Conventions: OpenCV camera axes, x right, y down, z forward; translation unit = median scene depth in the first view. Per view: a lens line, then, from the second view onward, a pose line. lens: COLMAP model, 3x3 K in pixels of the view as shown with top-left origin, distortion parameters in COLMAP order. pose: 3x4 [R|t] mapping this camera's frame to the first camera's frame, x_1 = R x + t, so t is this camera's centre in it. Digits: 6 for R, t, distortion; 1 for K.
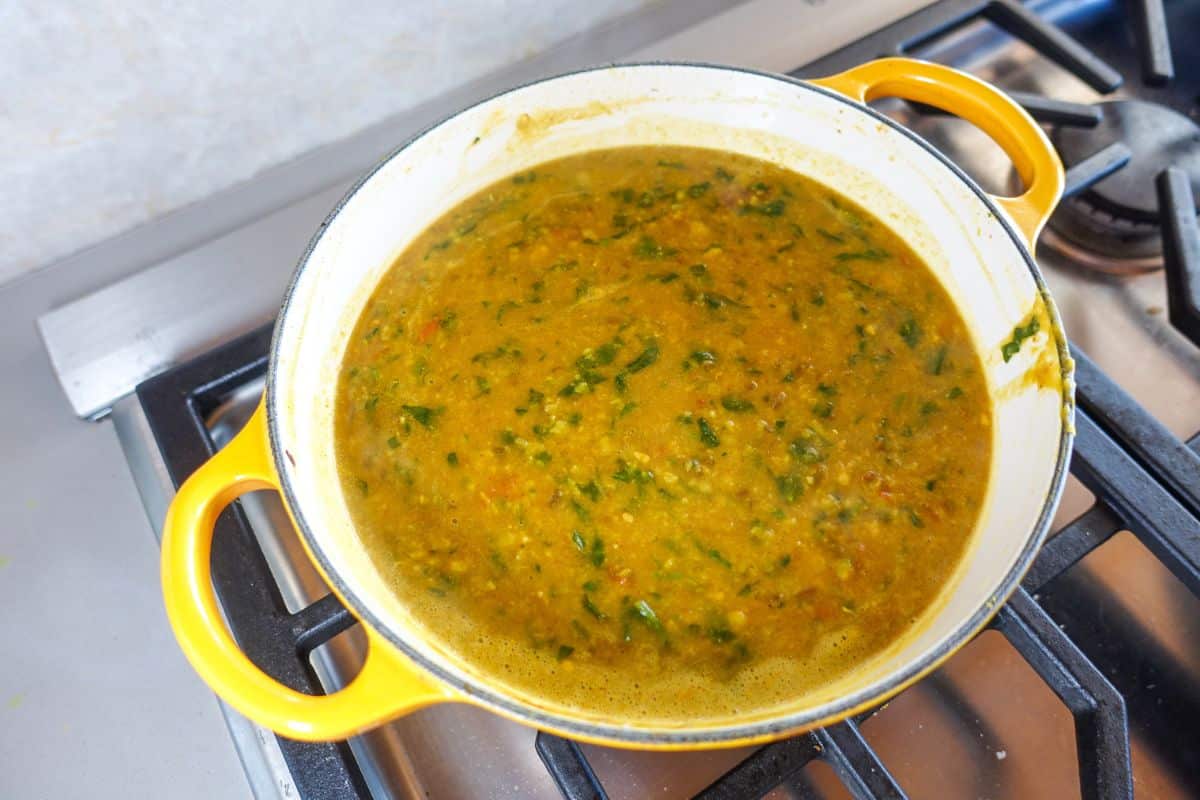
lens RADIAL K [[789.4, 0, 600.0], [0, 789.4, 398.8], [0, 0, 1]] dist [0.006245, -0.008645]
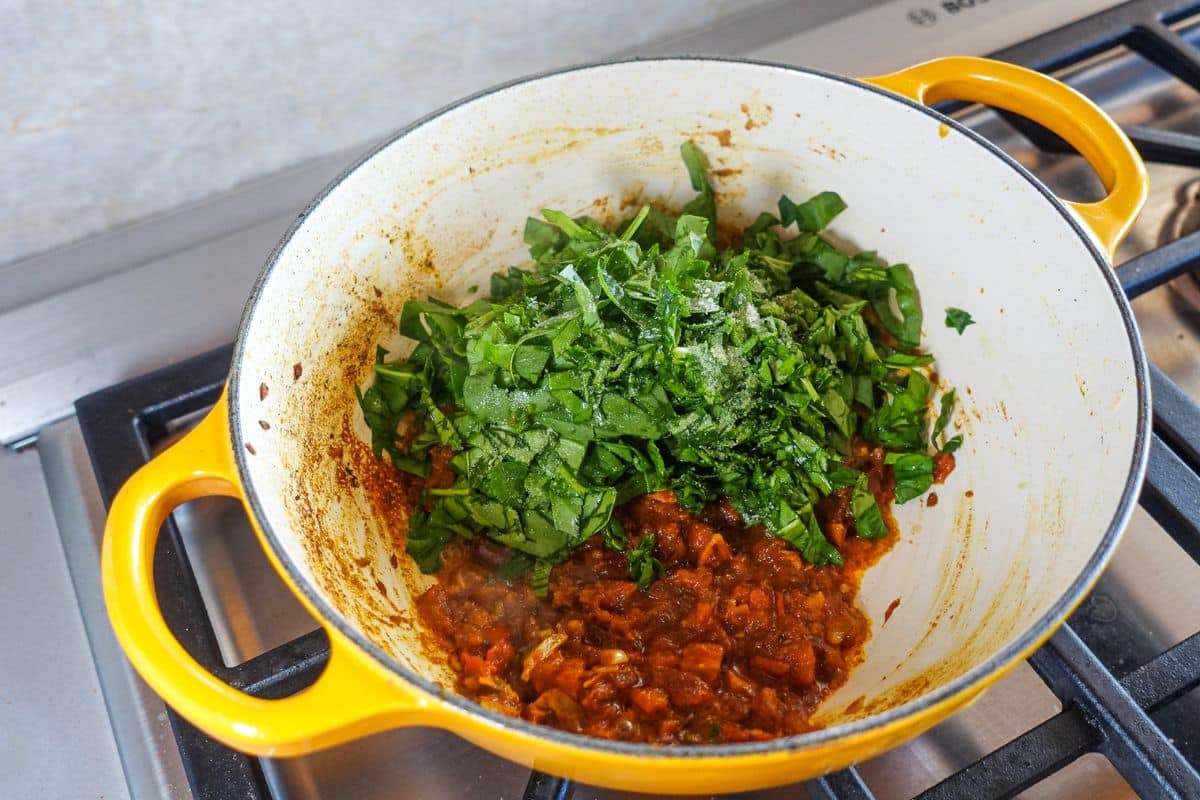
lens RADIAL K [[1099.5, 0, 603.2], [0, 1099.5, 397.4], [0, 0, 1]] dist [0.018789, -0.040707]
pose [[0.996772, 0.061093, -0.052085, 0.039765], [-0.068205, 0.986636, -0.147976, 0.131479], [0.042349, 0.151051, 0.987618, -0.157051]]
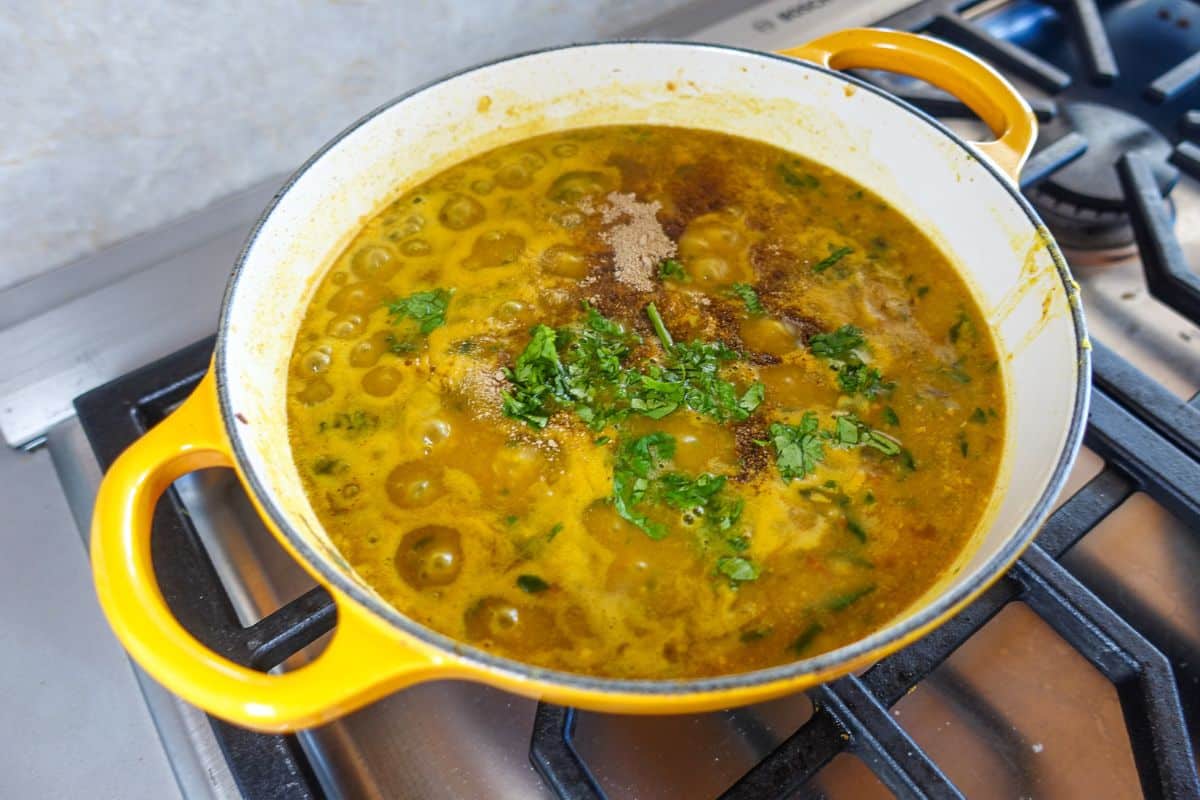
lens RADIAL K [[789.4, 0, 599.2], [0, 789.4, 396.5], [0, 0, 1]] dist [0.006245, -0.008645]
pose [[0.997886, -0.043066, 0.048670, -0.025921], [0.048105, 0.993030, -0.107600, 0.123637], [-0.043697, 0.109714, 0.993002, 0.070023]]
